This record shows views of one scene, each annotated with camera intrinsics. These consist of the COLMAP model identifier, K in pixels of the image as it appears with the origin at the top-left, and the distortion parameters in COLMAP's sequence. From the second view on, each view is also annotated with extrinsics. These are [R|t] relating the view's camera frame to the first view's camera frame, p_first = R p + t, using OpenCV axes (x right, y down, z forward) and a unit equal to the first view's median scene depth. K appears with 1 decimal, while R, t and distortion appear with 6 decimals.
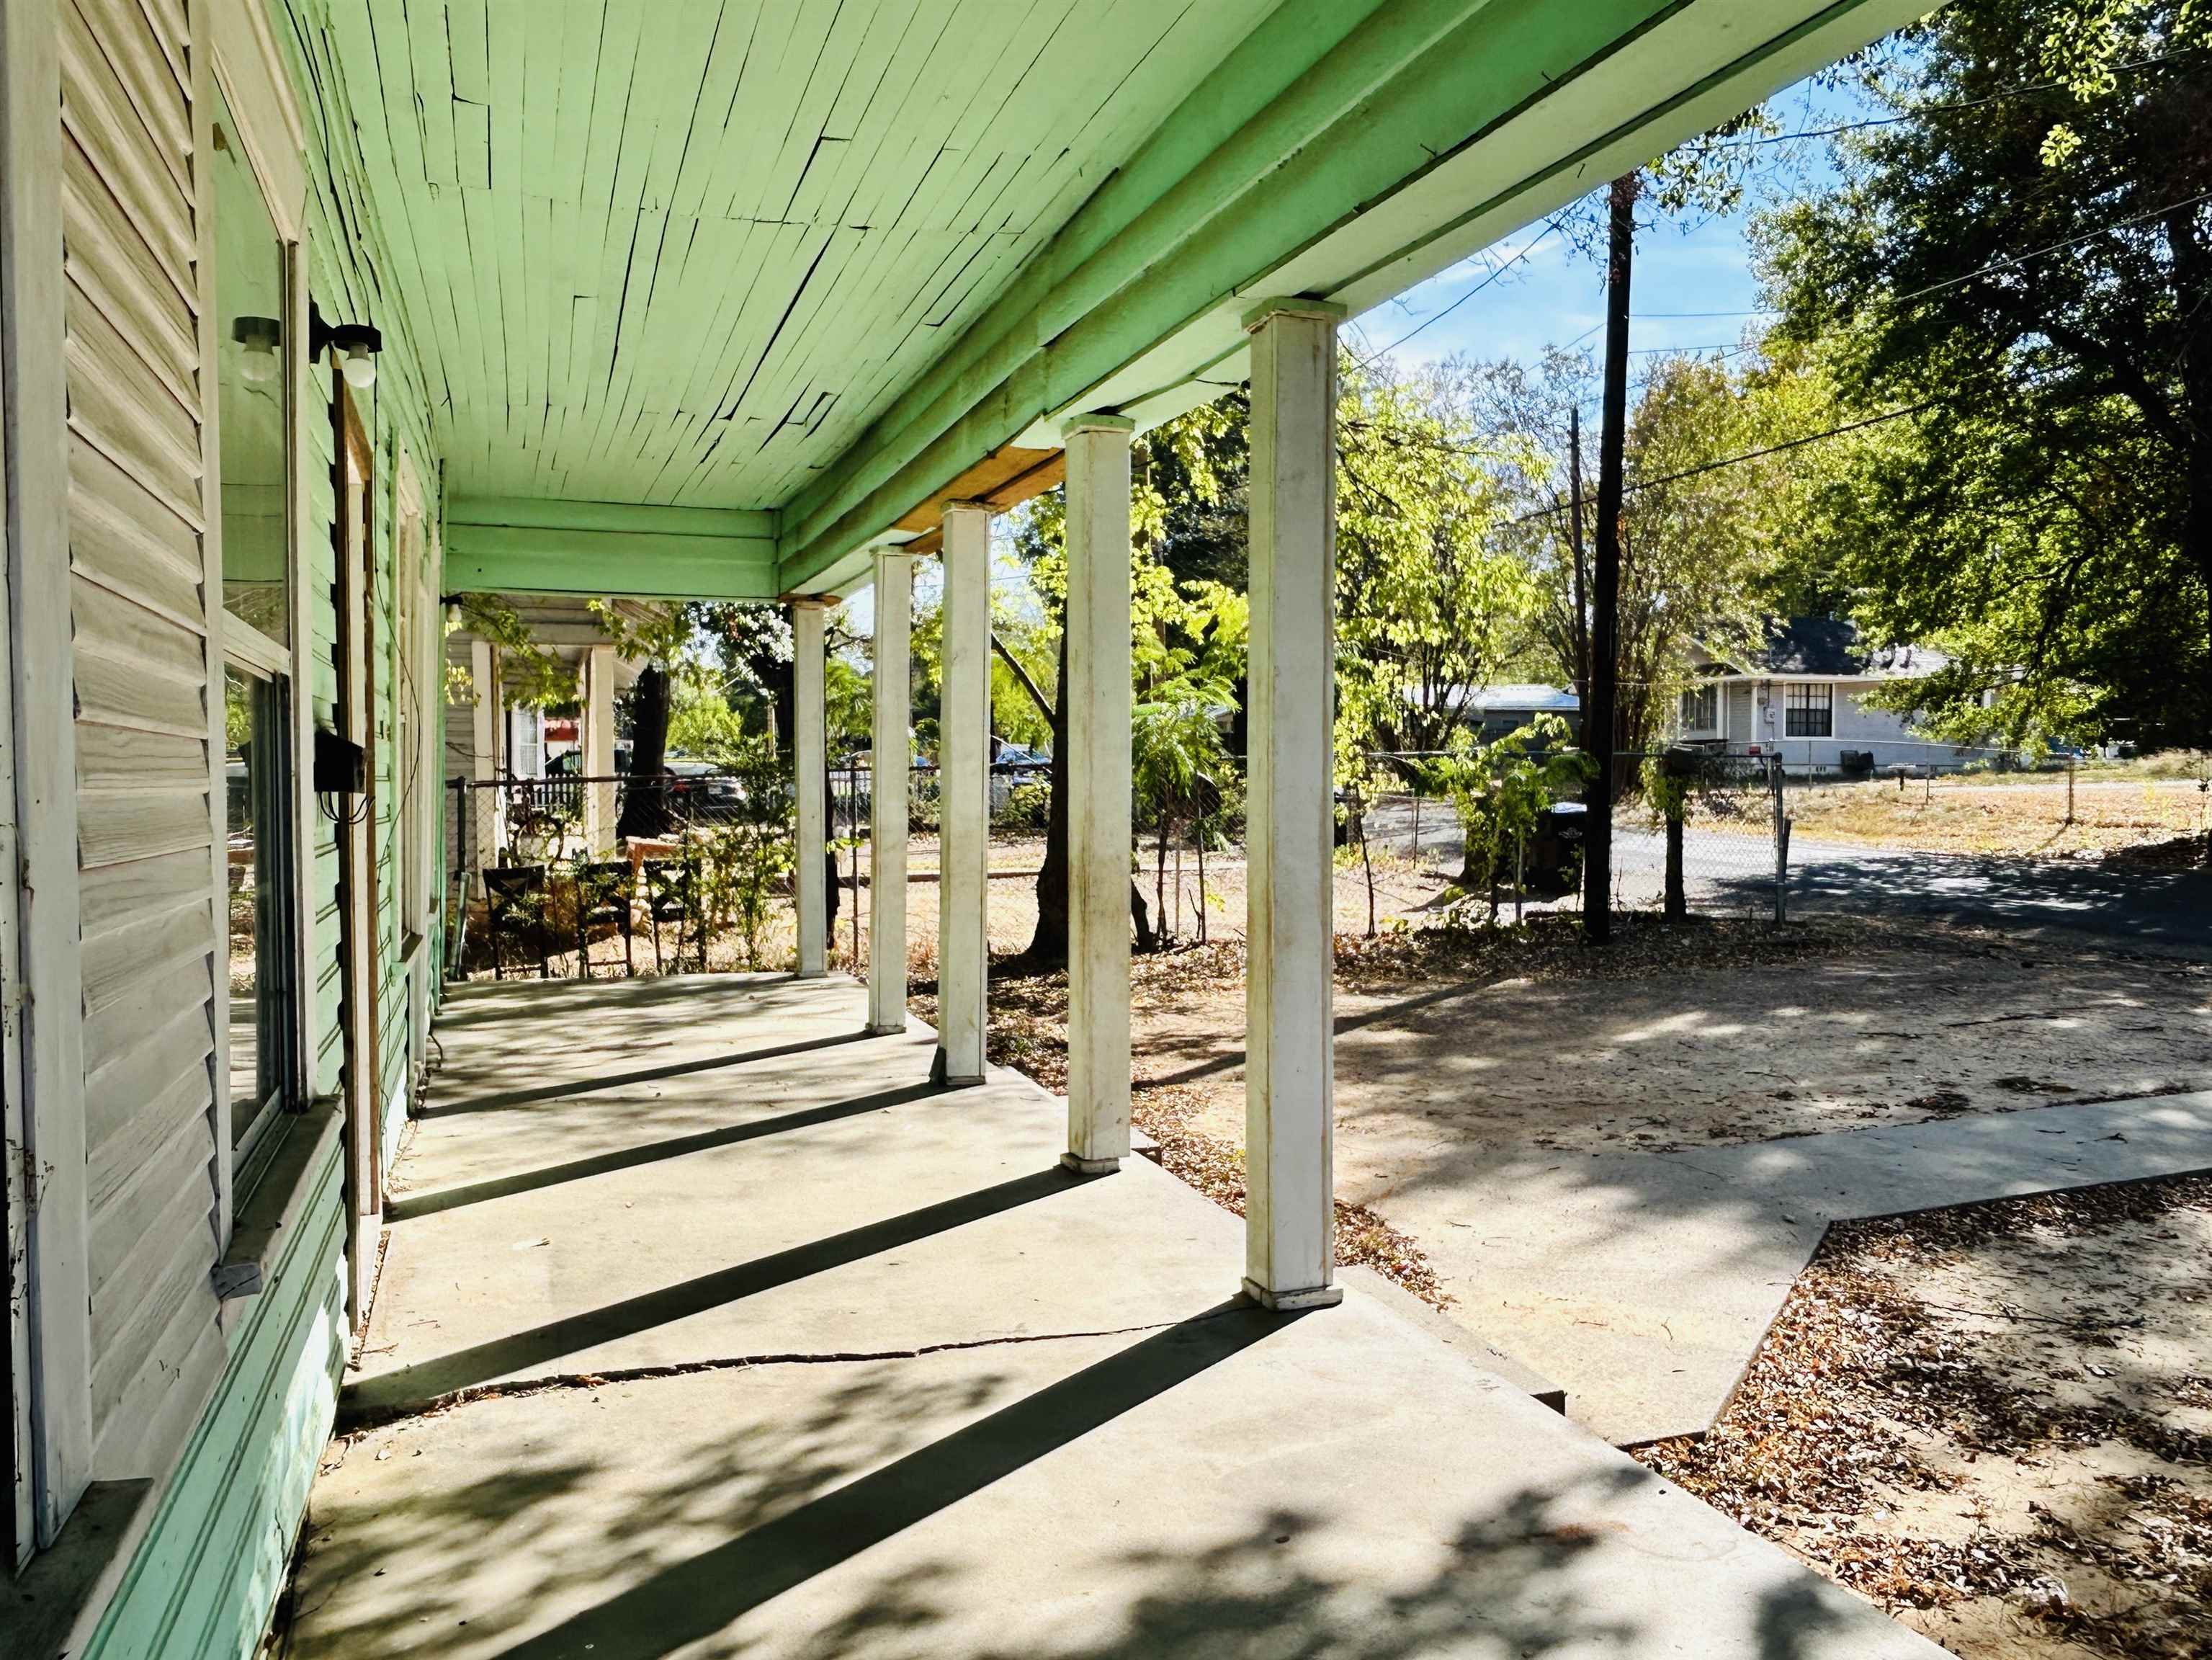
lens RADIAL K [[1691.0, 0, 1106.0], [0, 1691.0, 830.0], [0, 0, 1]] dist [-0.025956, -0.003915]
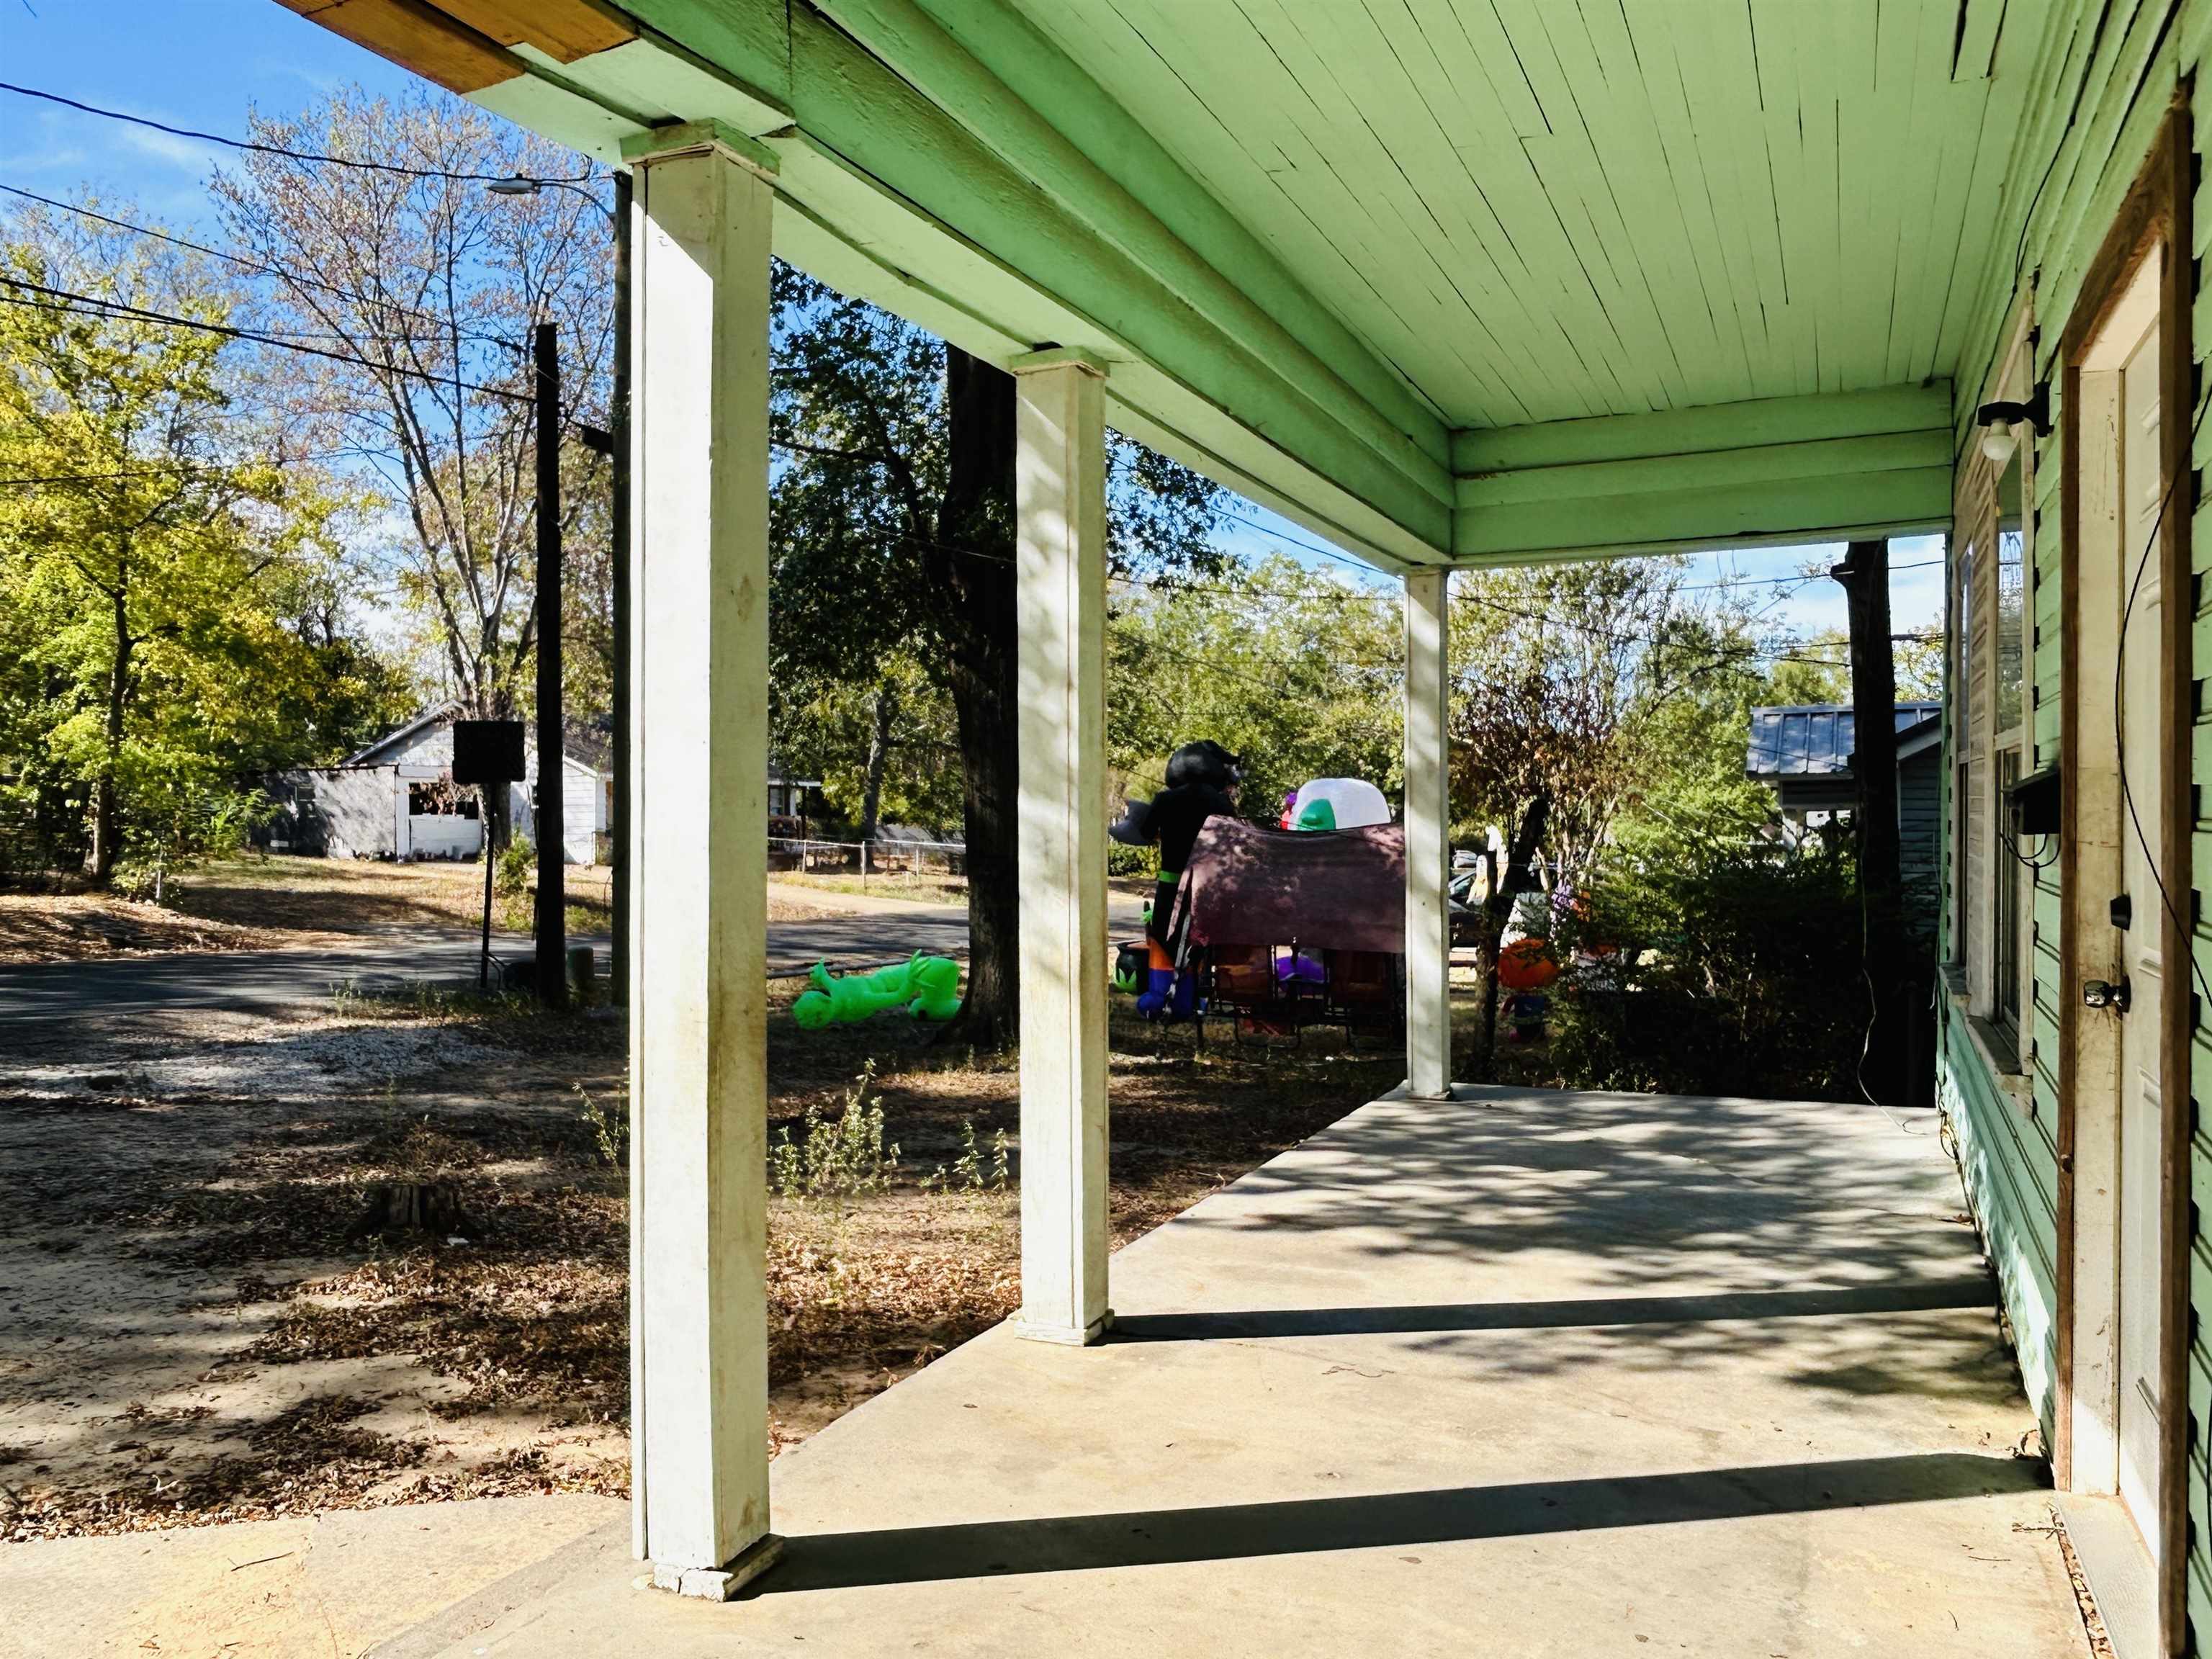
lens RADIAL K [[1690.7, 0, 1106.0], [0, 1690.7, 829.5], [0, 0, 1]] dist [-0.025956, -0.003915]
pose [[-0.737528, -0.000198, 0.675317, -0.743829], [0.025355, 0.999287, 0.027983, -0.060949], [-0.674841, 0.037761, -0.736997, 2.160245]]
